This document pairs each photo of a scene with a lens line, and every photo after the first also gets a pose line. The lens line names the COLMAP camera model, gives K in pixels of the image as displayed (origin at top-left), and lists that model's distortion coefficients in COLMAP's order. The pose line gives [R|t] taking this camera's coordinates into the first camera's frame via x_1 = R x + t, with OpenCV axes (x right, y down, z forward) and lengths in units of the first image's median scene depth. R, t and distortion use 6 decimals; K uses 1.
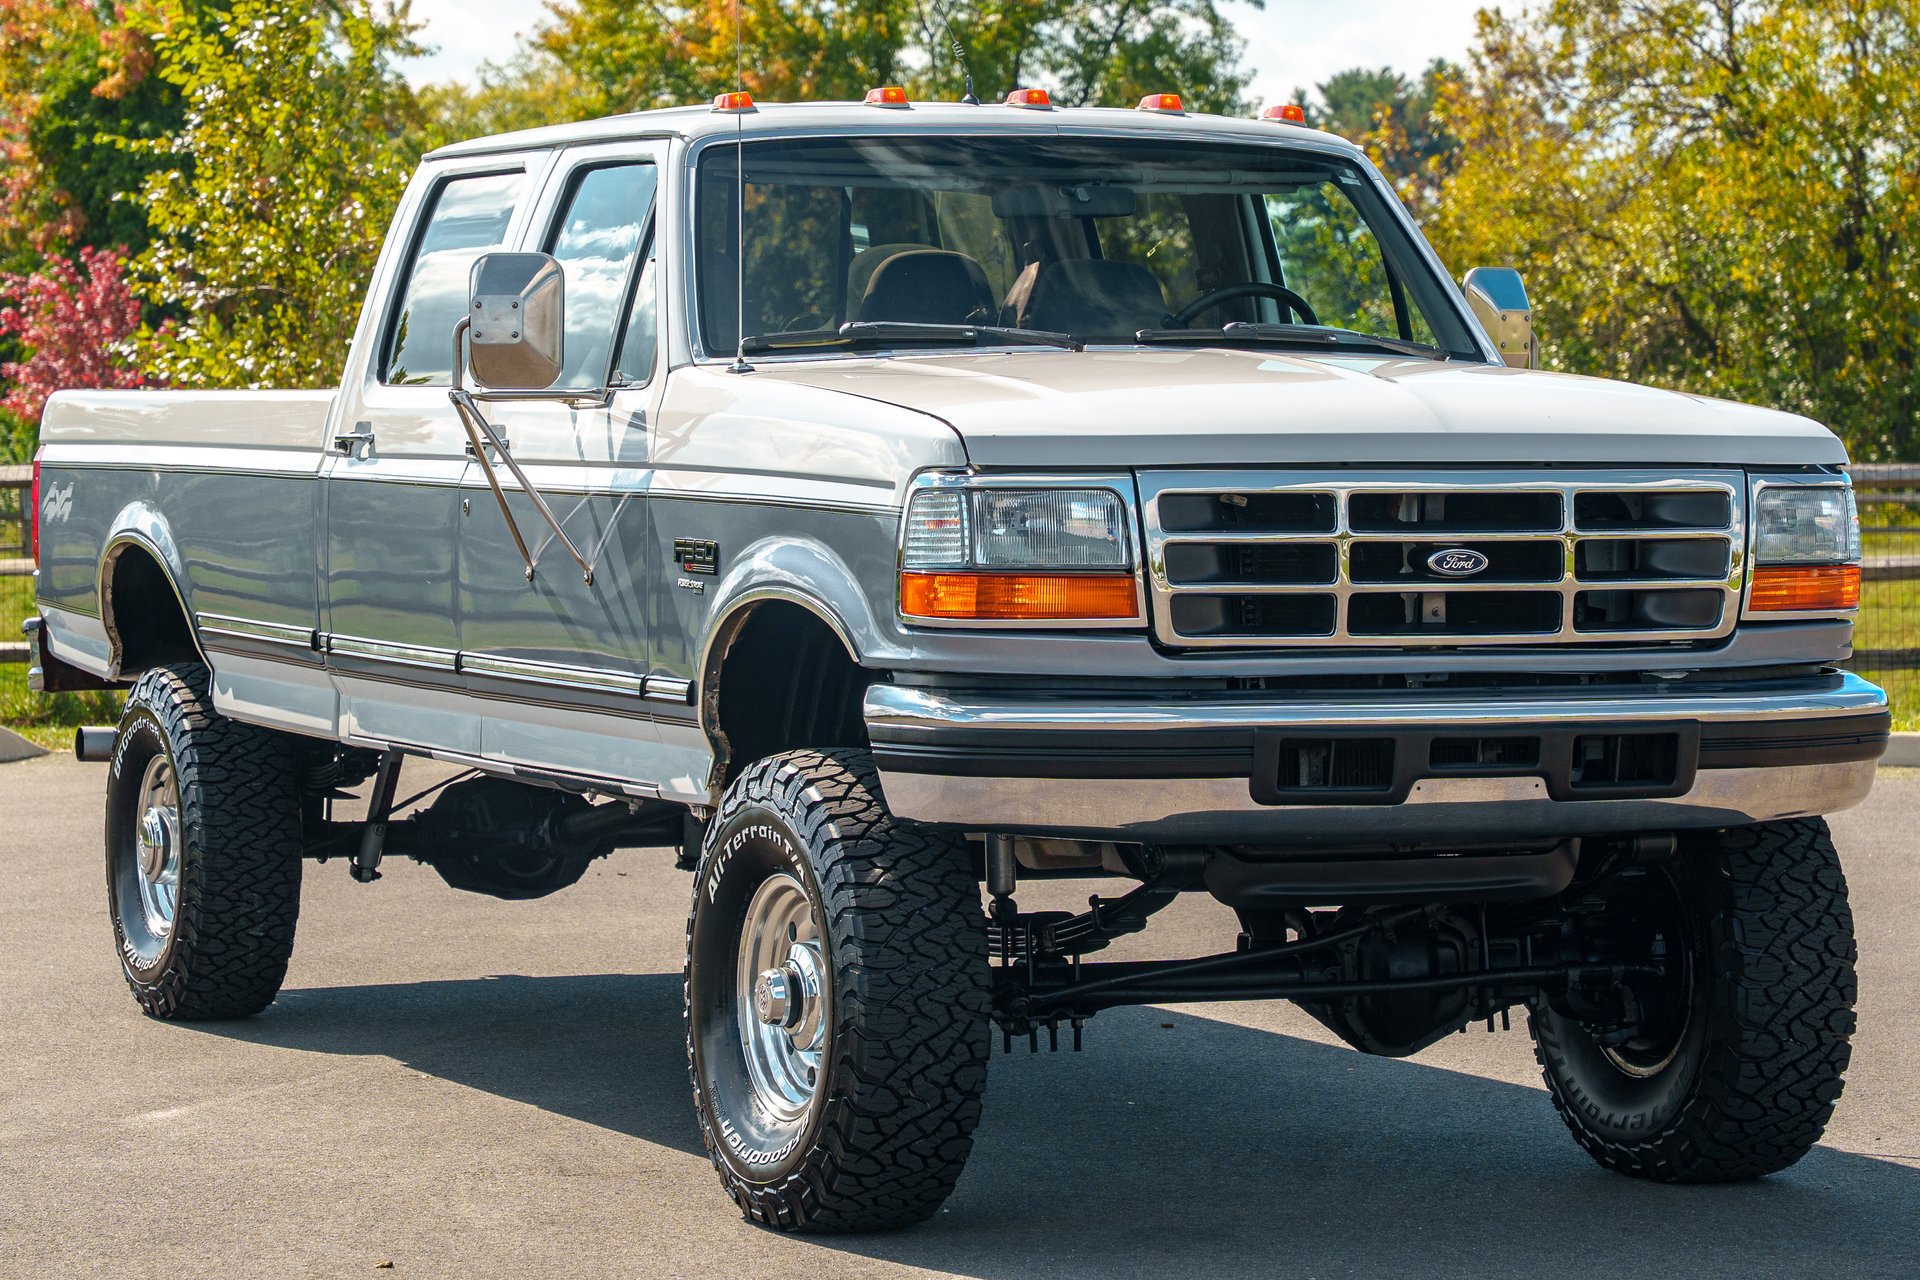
lens RADIAL K [[6304.1, 0, 964.7], [0, 6304.1, 508.9], [0, 0, 1]] dist [0.208915, 2.063067]
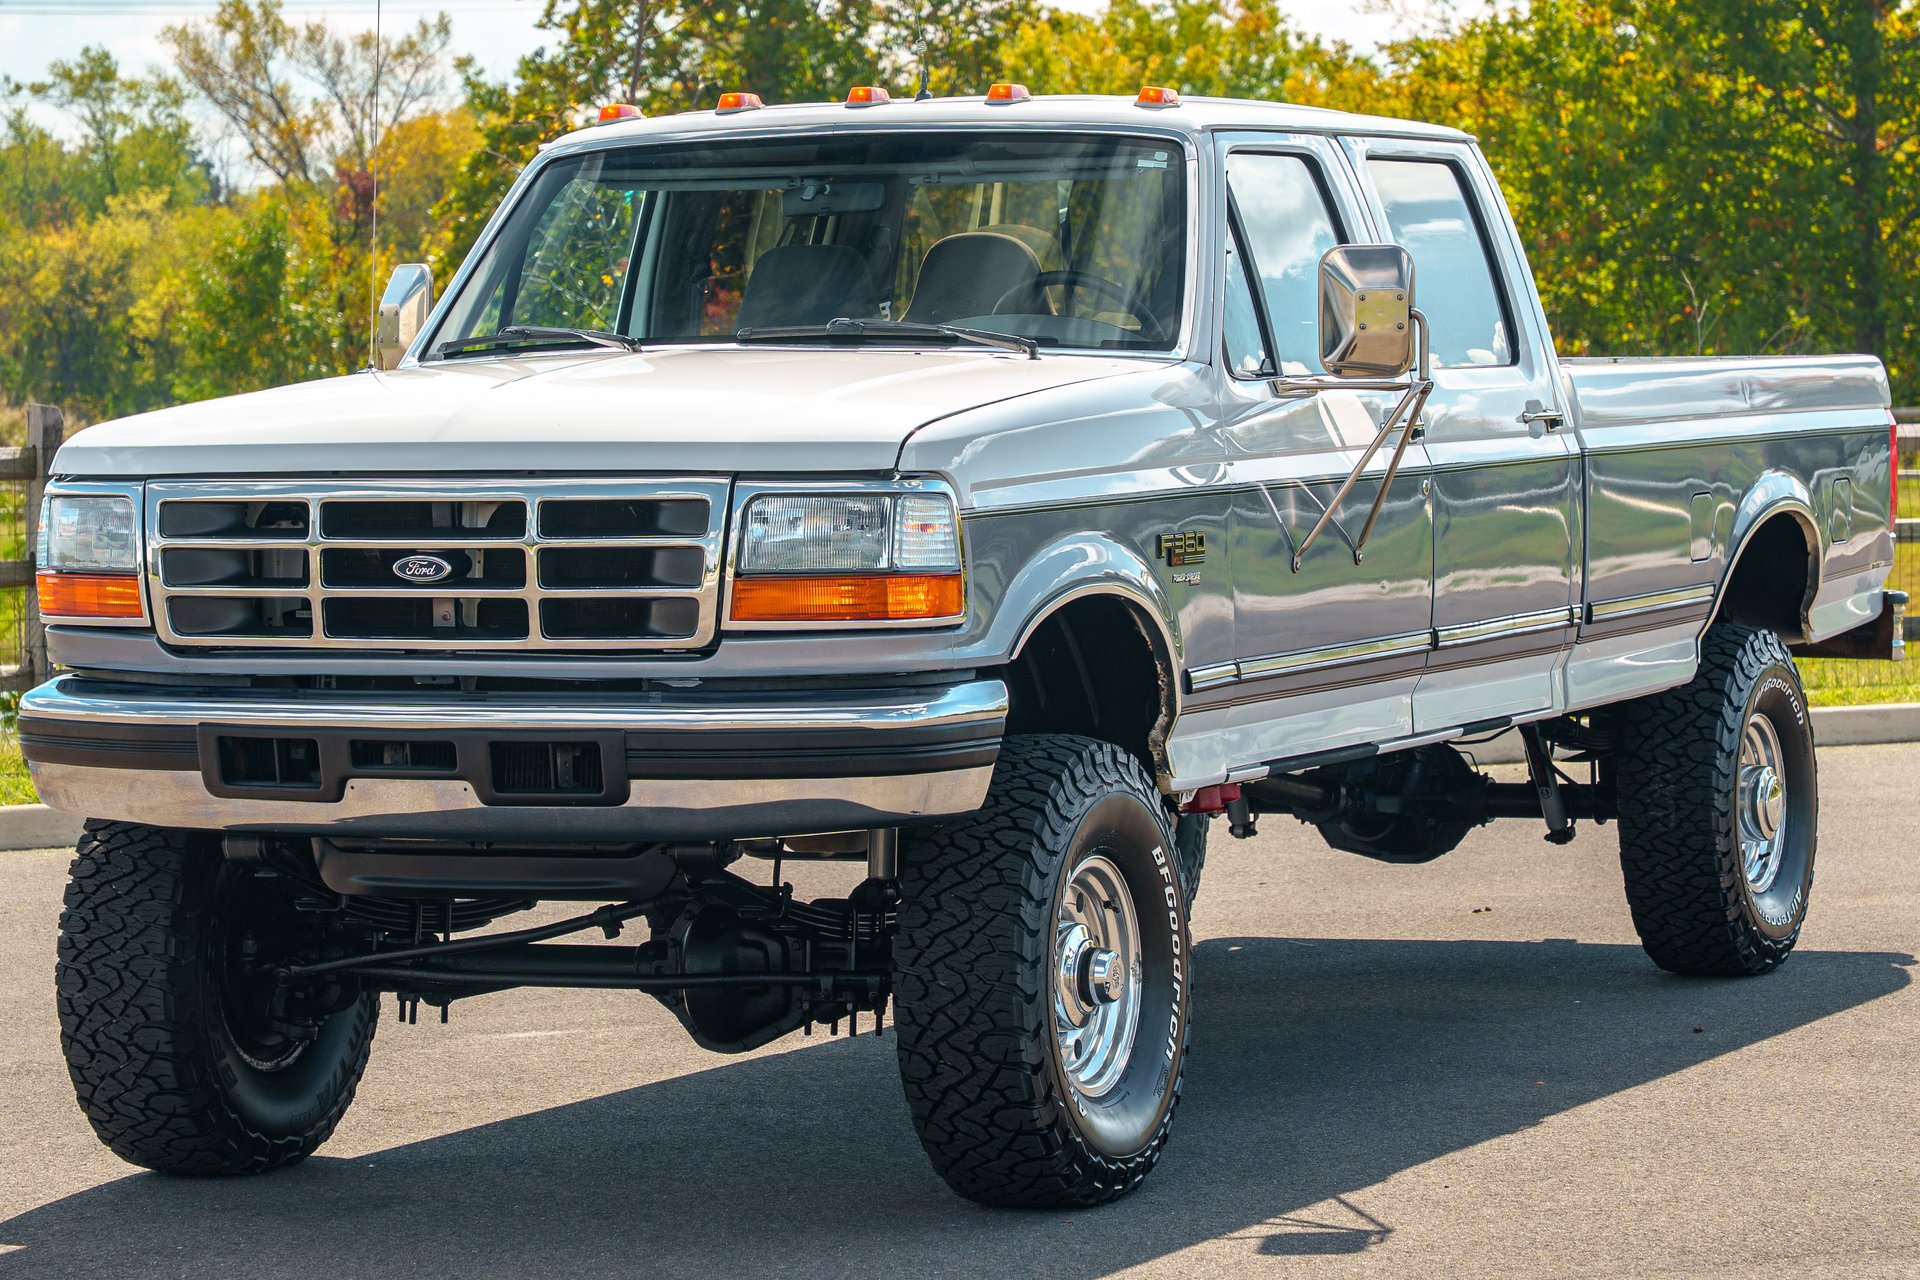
lens RADIAL K [[6304.1, 0, 964.7], [0, 6304.1, 508.9], [0, 0, 1]] dist [0.208915, 2.063067]
pose [[0.670901, 0.009209, -0.741490, 0.866811], [0.005317, 0.999837, 0.017228, -0.017850], [0.741528, -0.015501, 0.670743, 0.364346]]
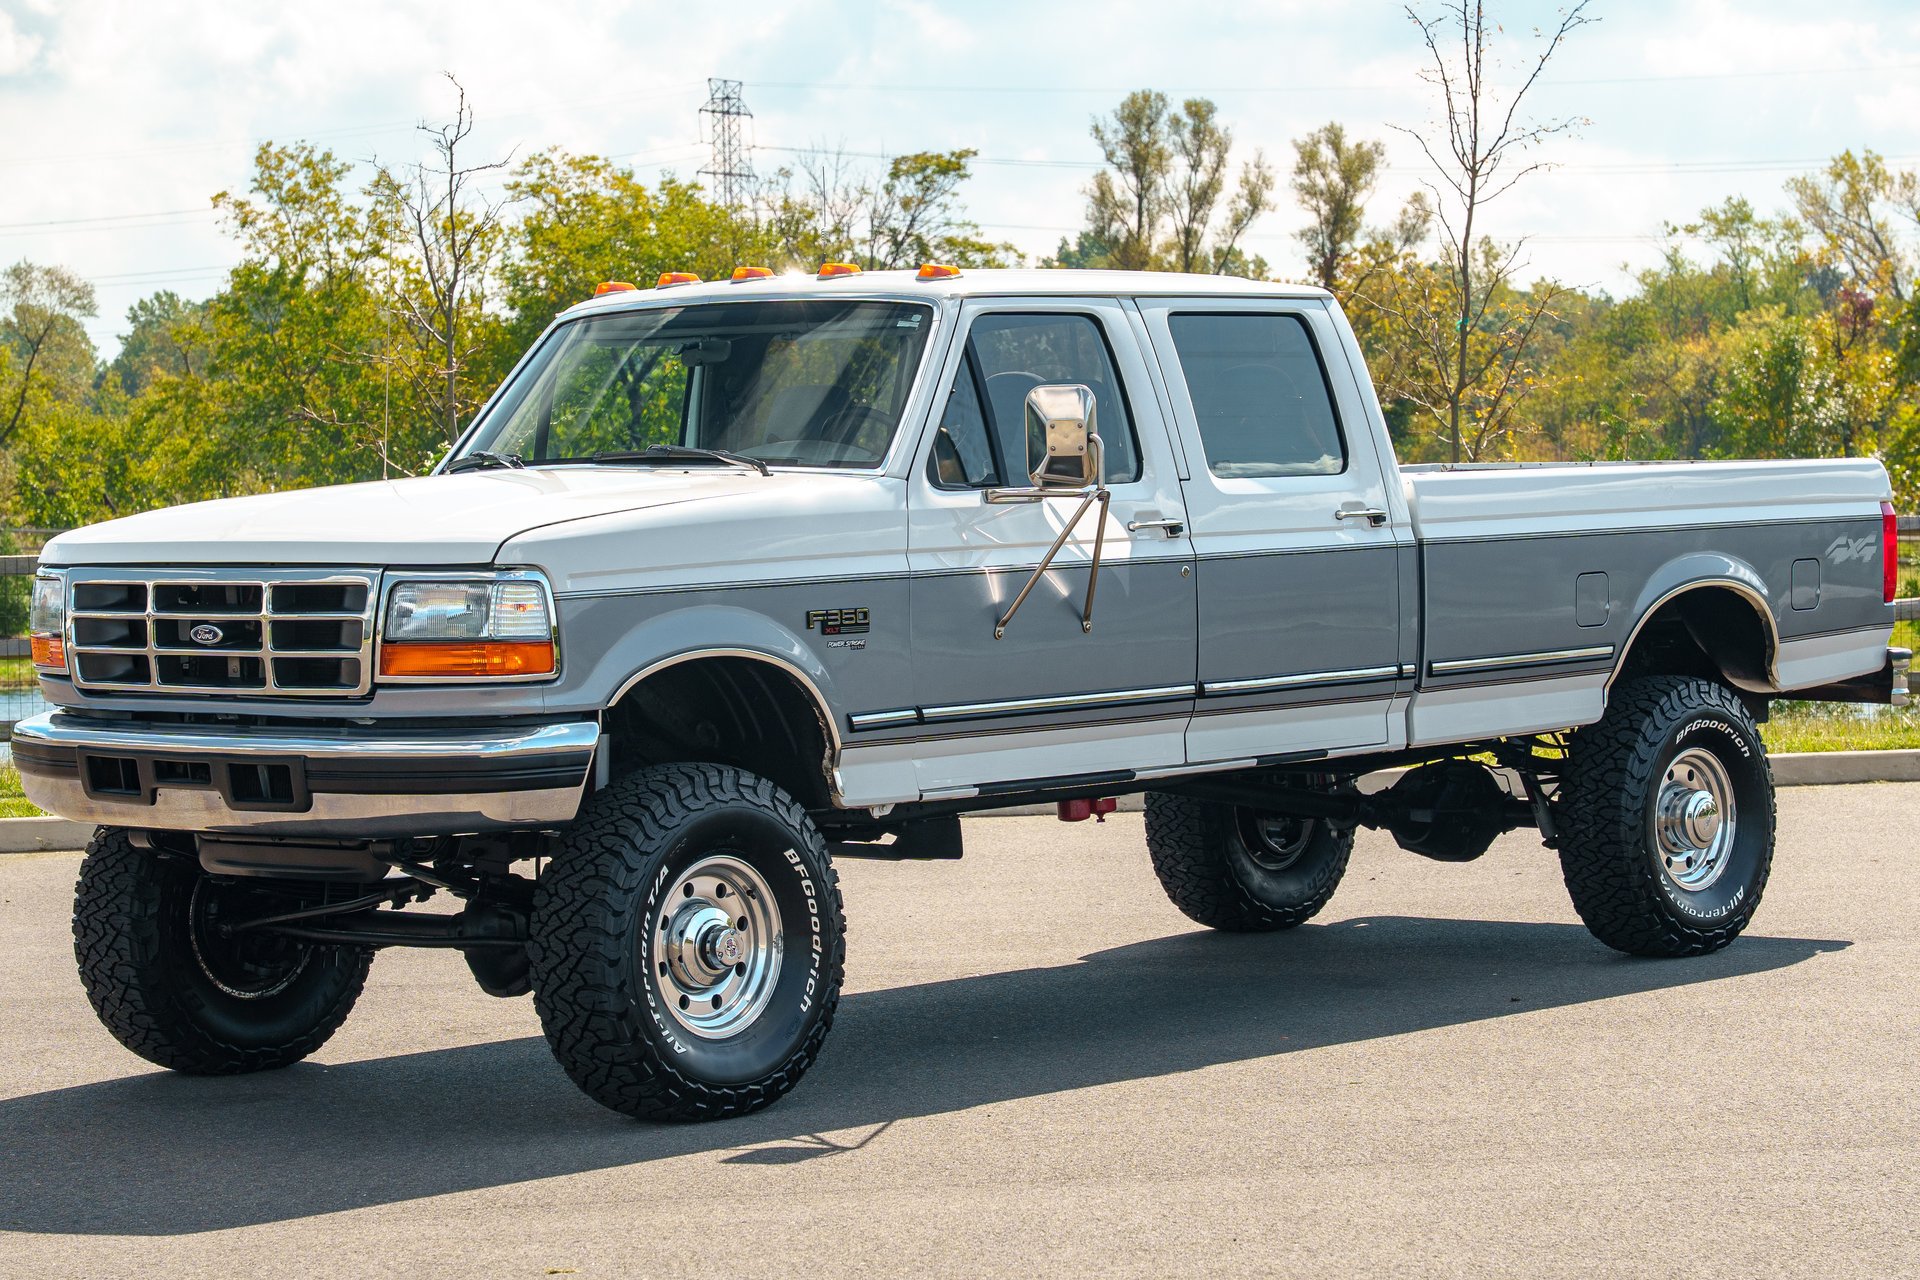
lens RADIAL K [[4868.4, 0, 960.0], [0, 4868.4, 640.0], [0, 0, 1]] dist [0.116758, 0.927392]
pose [[0.407003, 0.026450, -0.913044, 1.089439], [0.009043, 0.999415, 0.032983, -0.023578], [0.913382, -0.021681, 0.406526, 0.689276]]
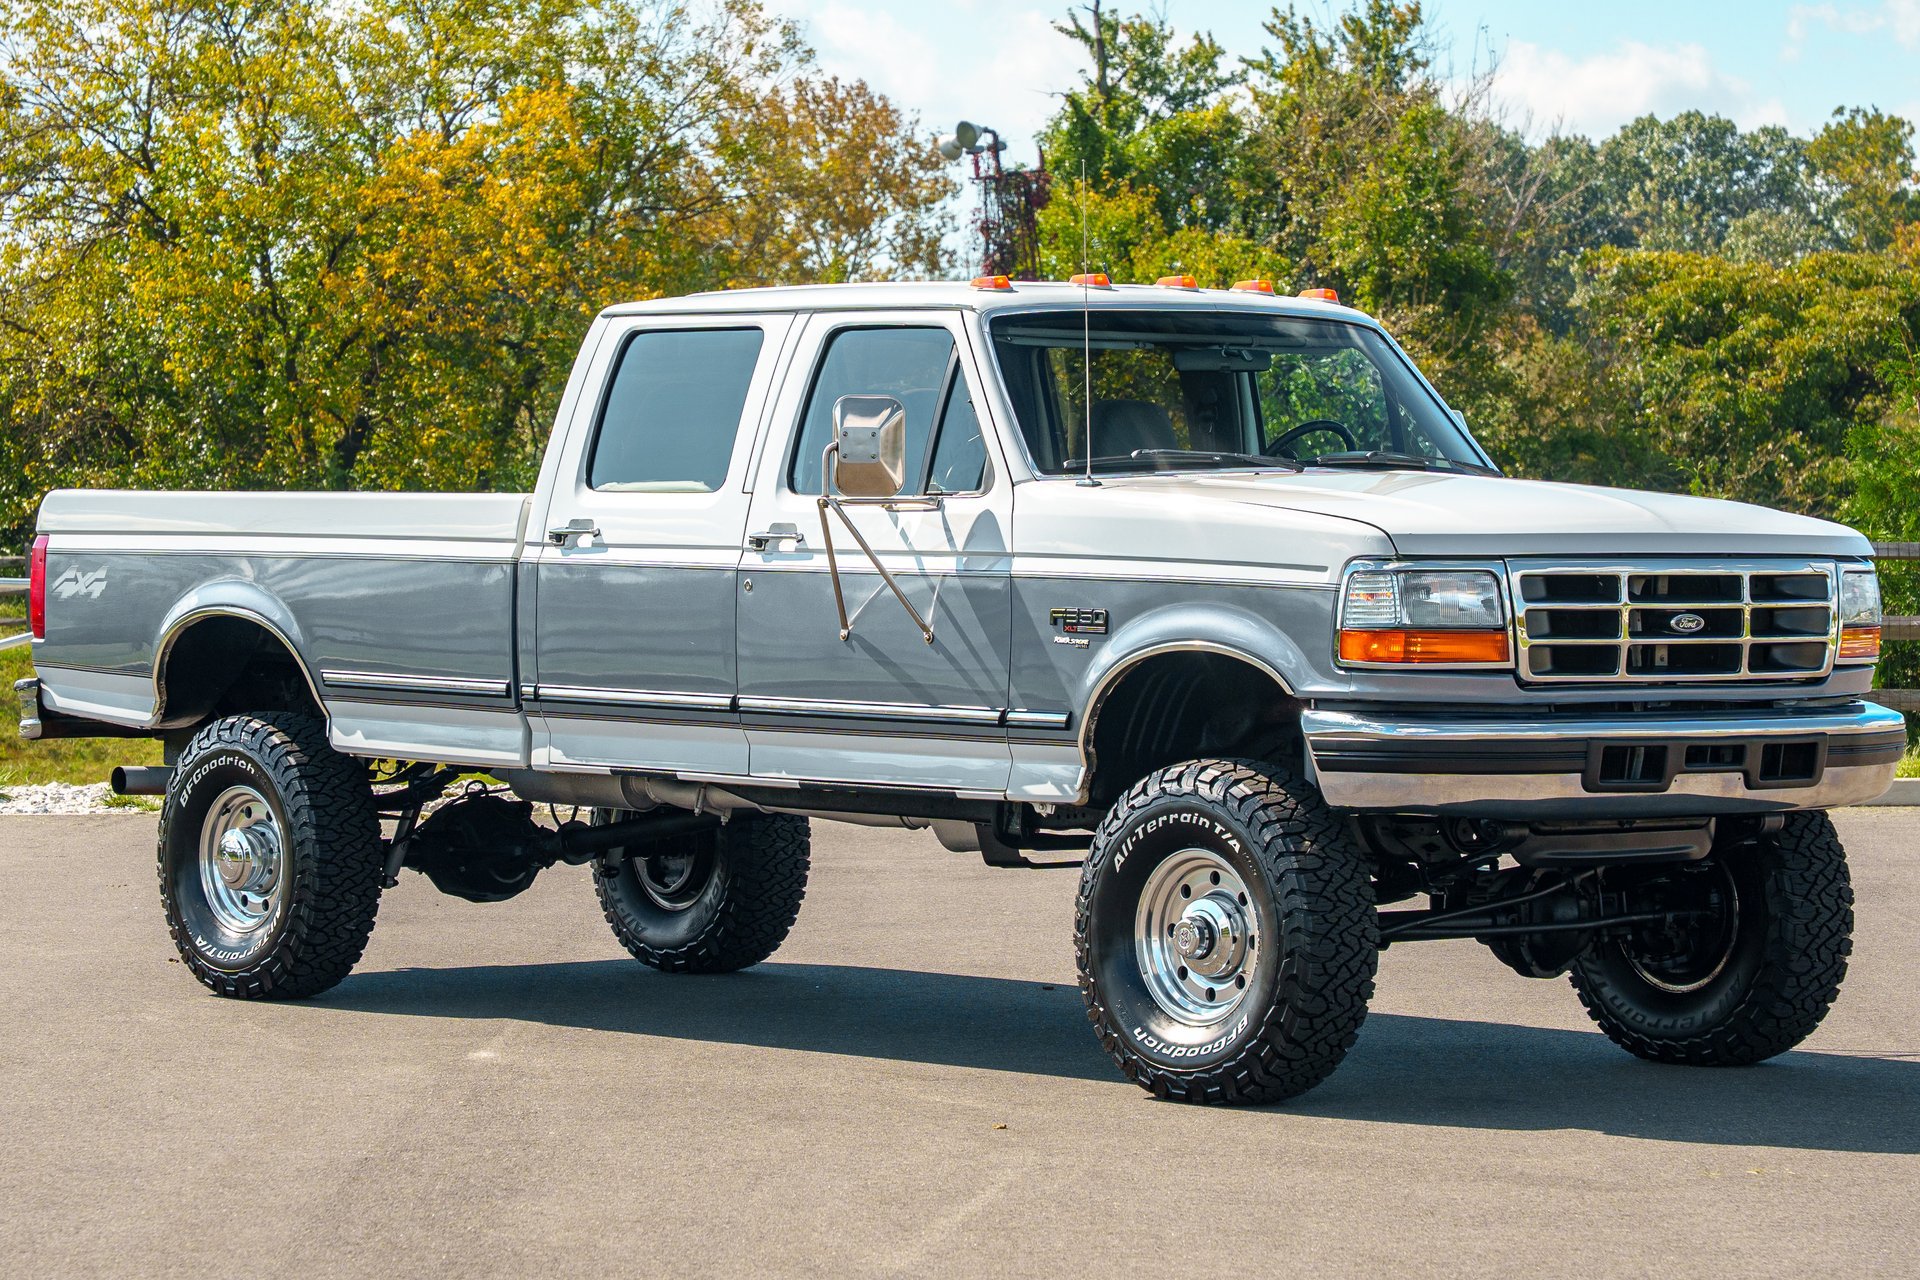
lens RADIAL K [[6517.1, 0, 959.6], [0, 6517.1, 503.0], [0, 0, 1]] dist [0.307379, 0.885277]
pose [[0.953610, 0.003890, 0.301021, -0.508366], [0.000471, 0.999896, -0.014411, 0.002383], [-0.301046, 0.013884, 0.953509, -0.354415]]
